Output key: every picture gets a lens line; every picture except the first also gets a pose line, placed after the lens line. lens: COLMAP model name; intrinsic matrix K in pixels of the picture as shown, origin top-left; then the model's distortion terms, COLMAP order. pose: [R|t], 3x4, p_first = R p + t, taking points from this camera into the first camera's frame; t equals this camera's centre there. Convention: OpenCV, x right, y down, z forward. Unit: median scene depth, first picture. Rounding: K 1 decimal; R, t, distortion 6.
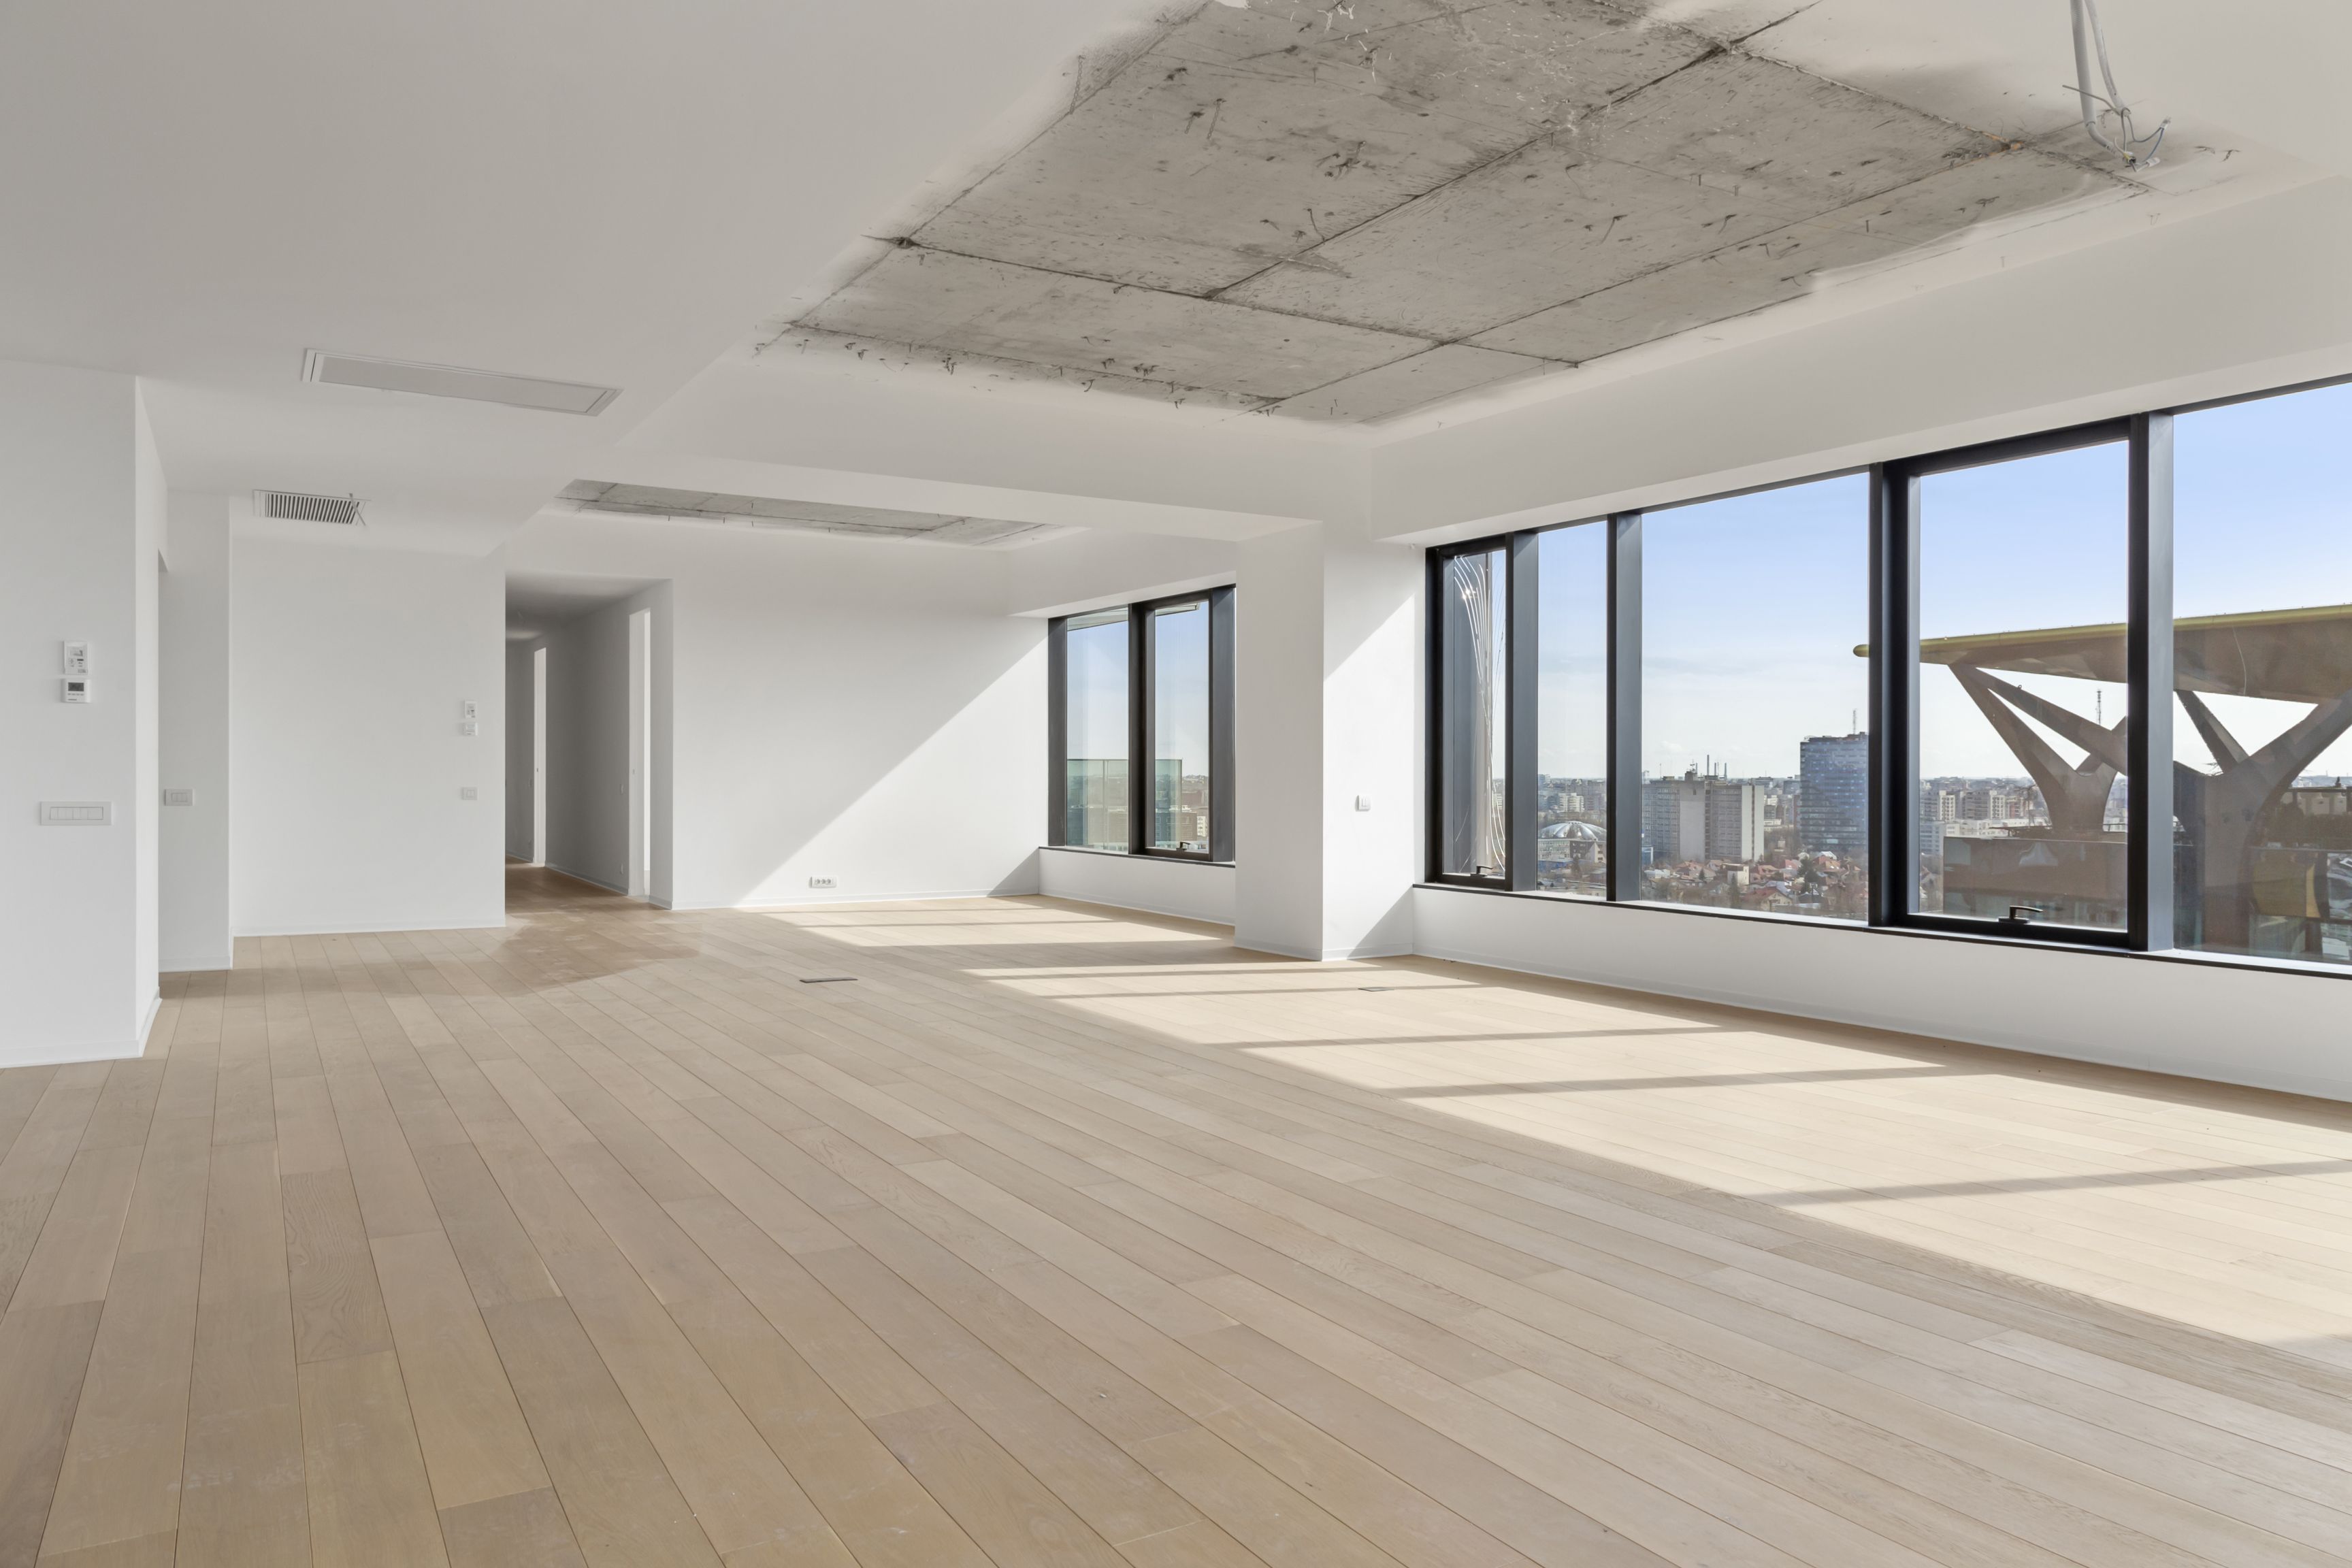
lens RADIAL K [[1566.6, 0, 1169.8], [0, 1566.6, 789.2], [0, 0, 1]] dist [-0.002957, 0.001958]
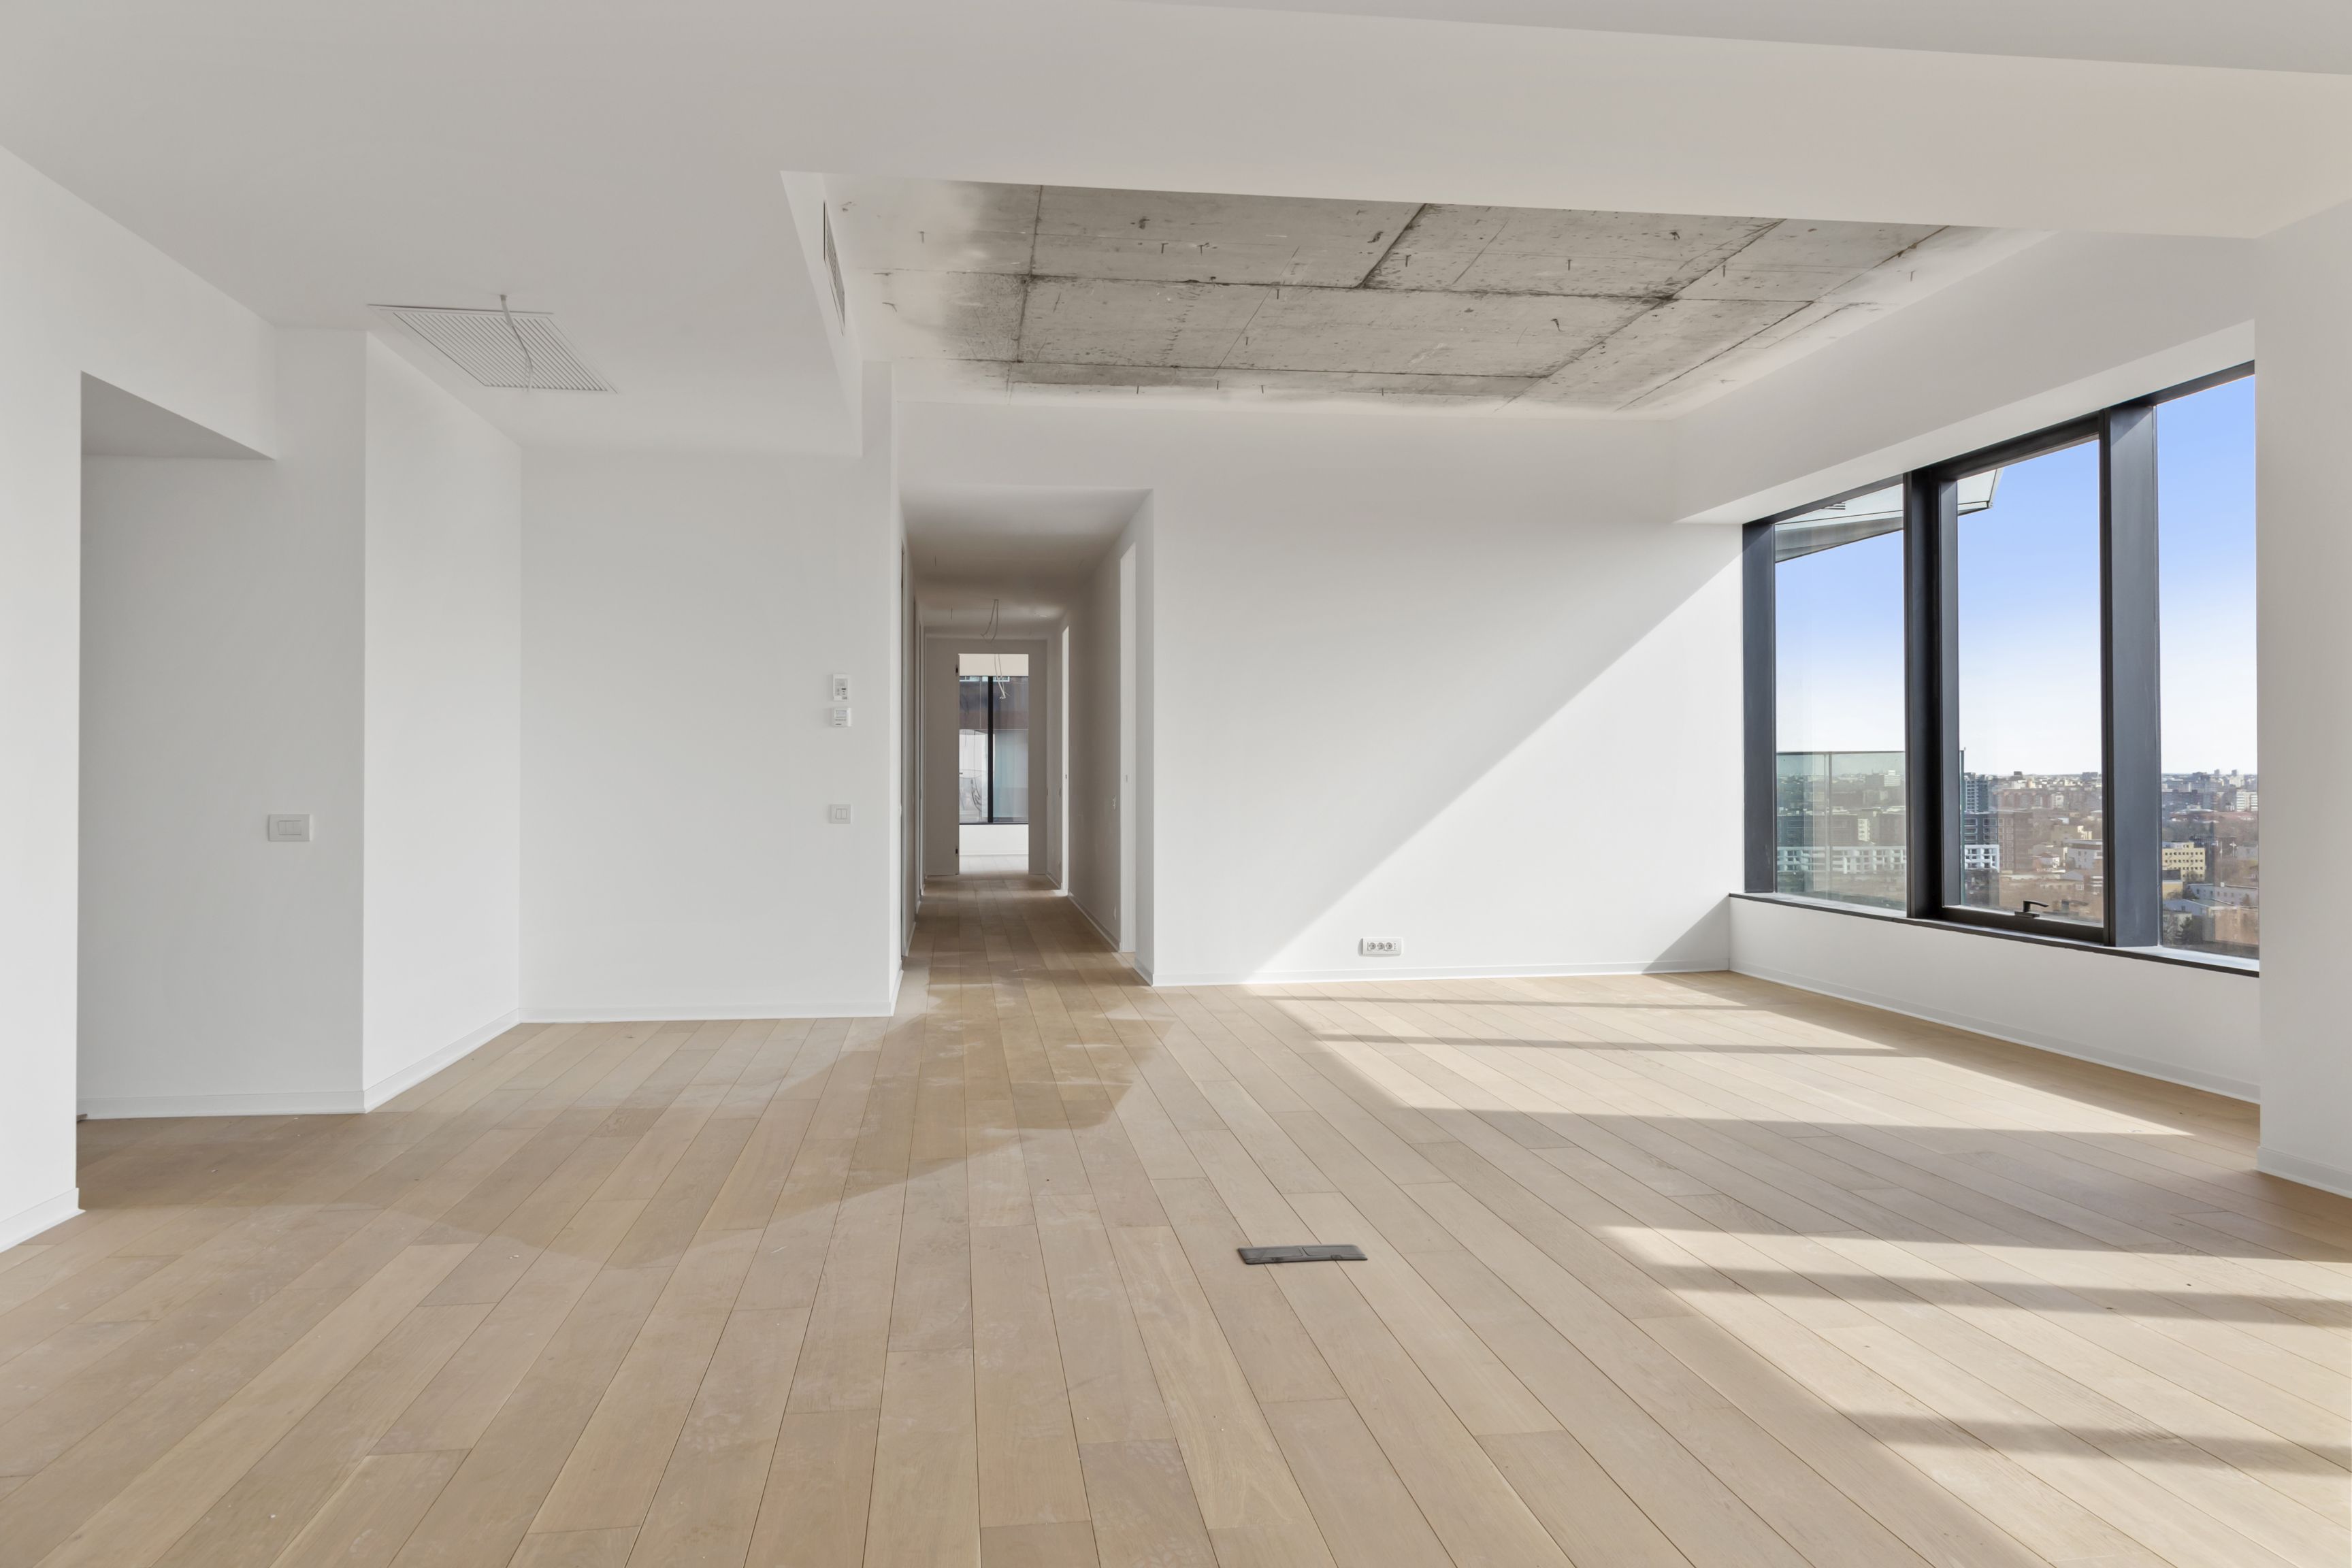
lens RADIAL K [[1566.6, 0, 1162.0], [0, 1566.6, 784.8], [0, 0, 1]] dist [-0.002957, 0.001958]
pose [[0.920557, -0.007186, -0.390543, -0.093675], [0.005490, 0.999970, -0.005459, -0.007706], [0.390570, 0.002881, 0.920569, 0.671907]]
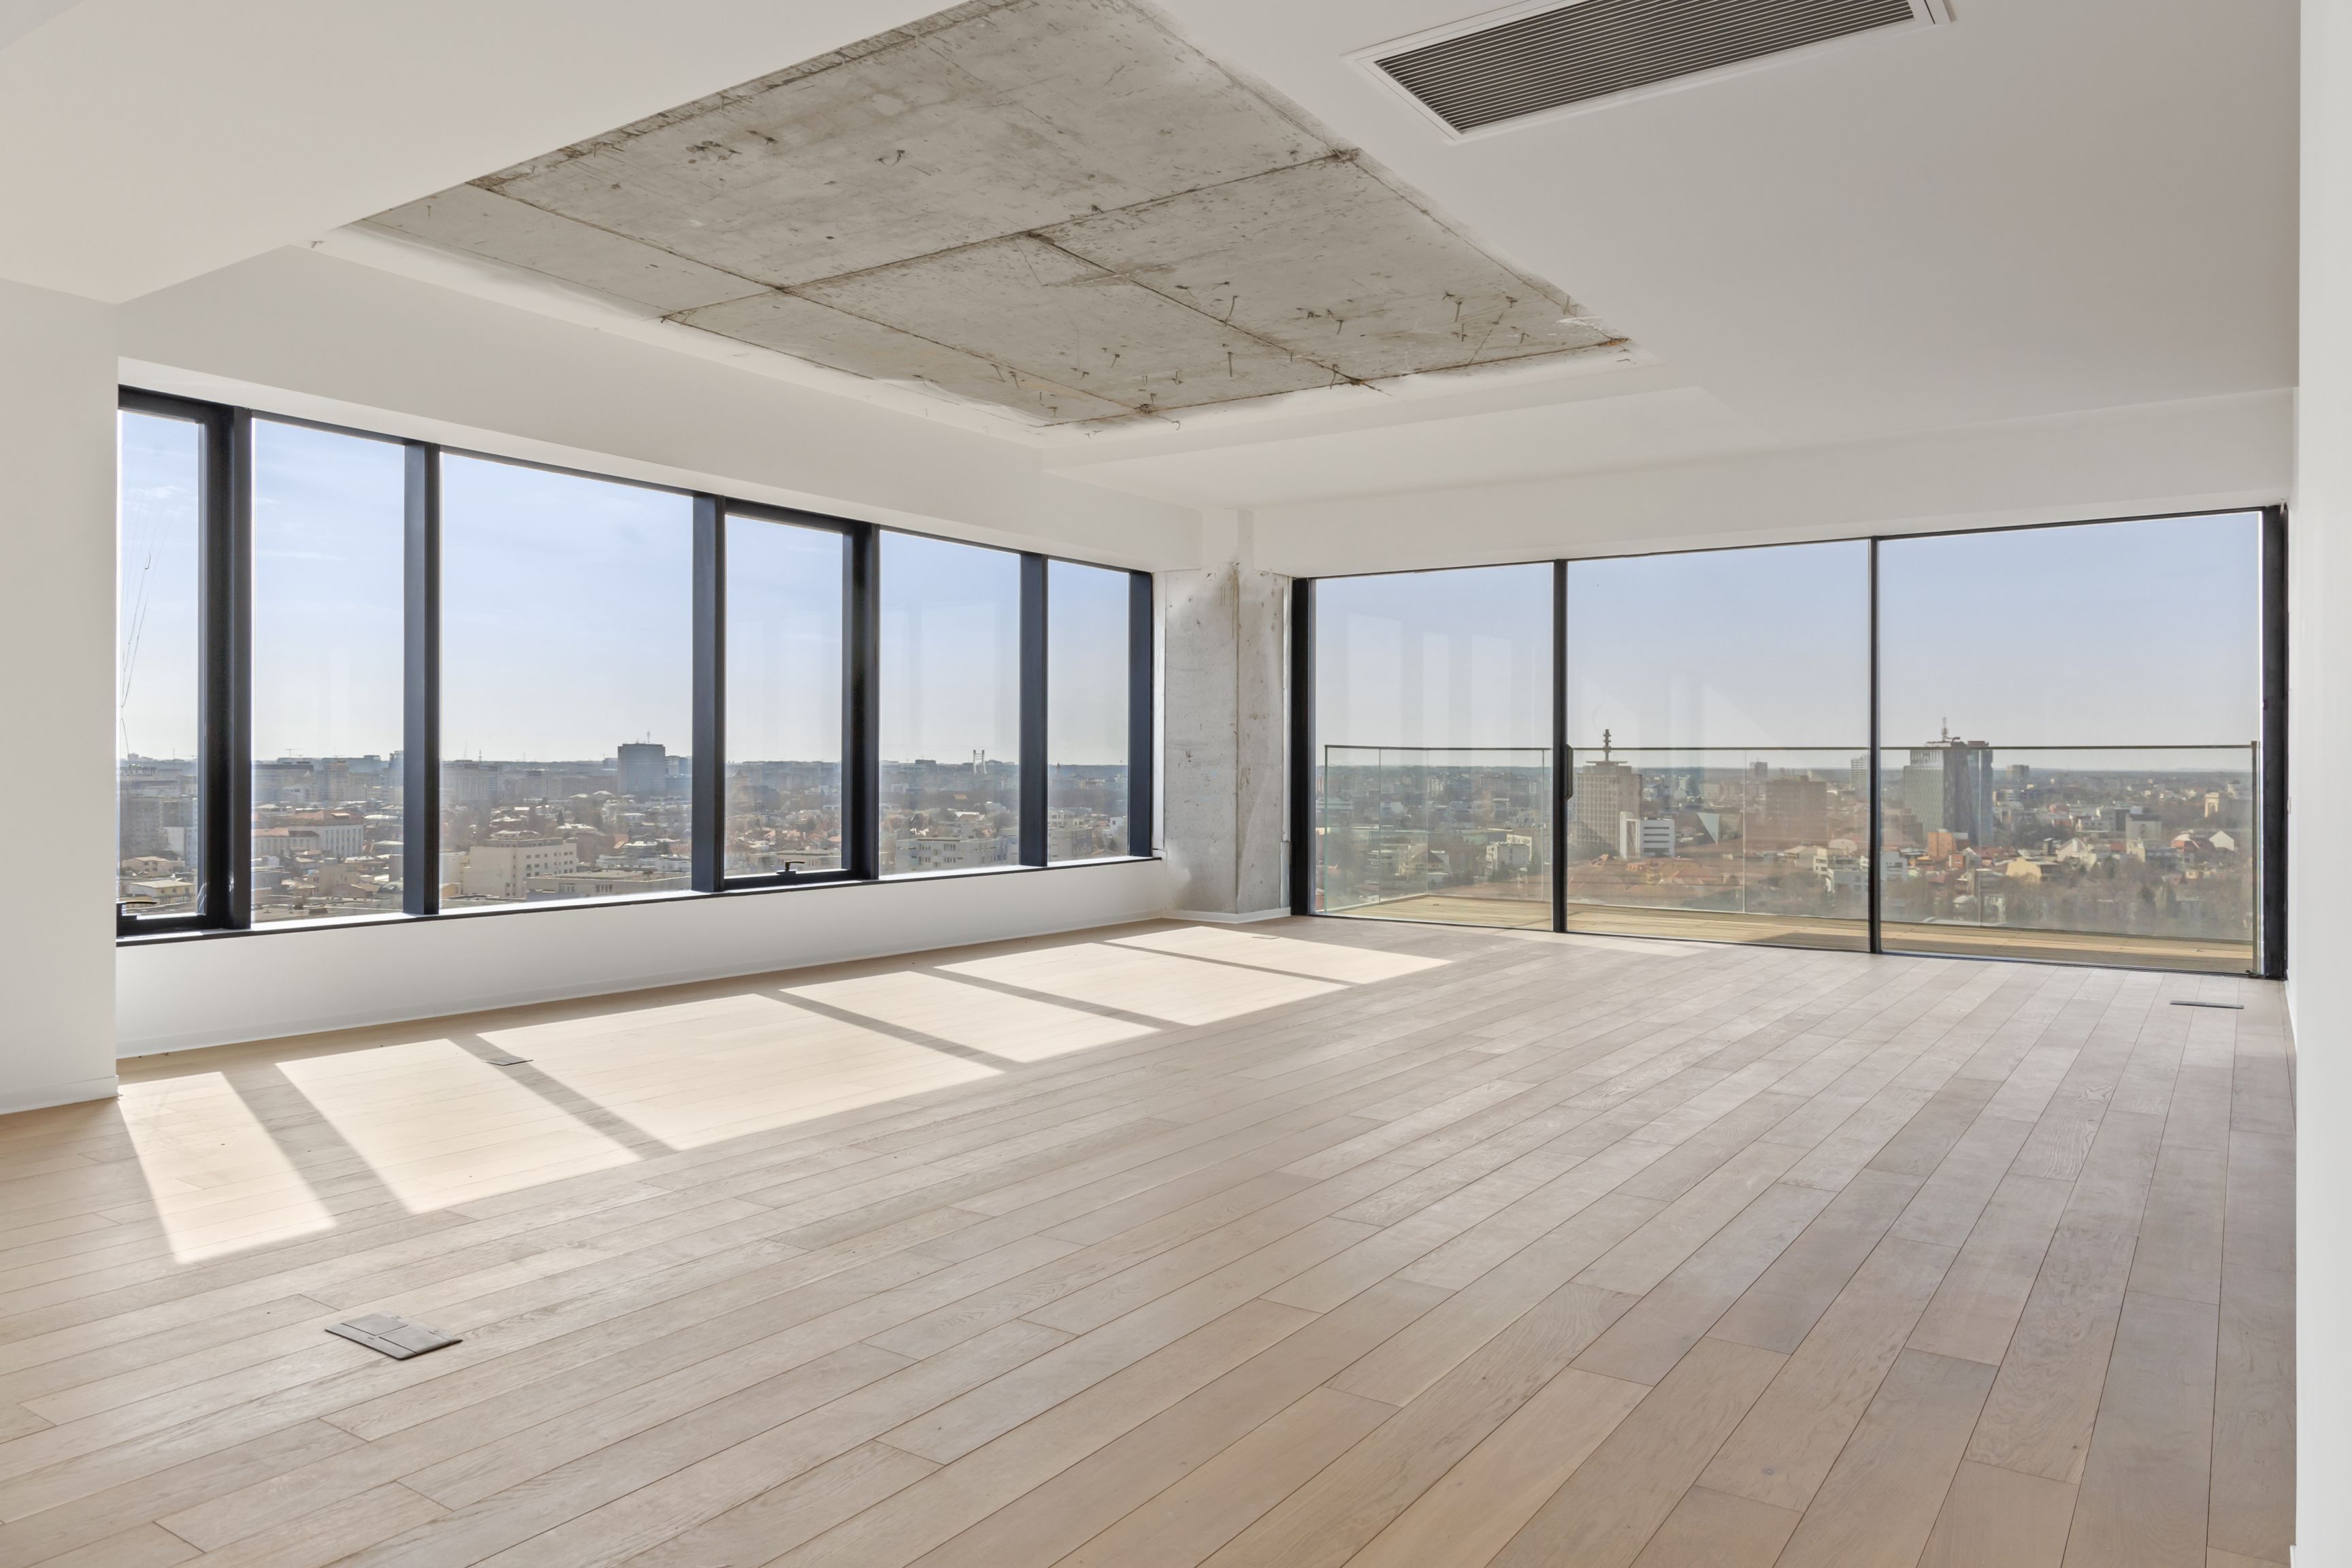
lens RADIAL K [[1566.6, 0, 1172.9], [0, 1566.6, 771.4], [0, 0, 1]] dist [-0.002957, 0.001958]
pose [[-0.421673, -0.008809, 0.906705, -0.725379], [0.002174, 0.999940, 0.010726, -0.013490], [-0.906745, 0.006494, -0.421629, 1.143992]]
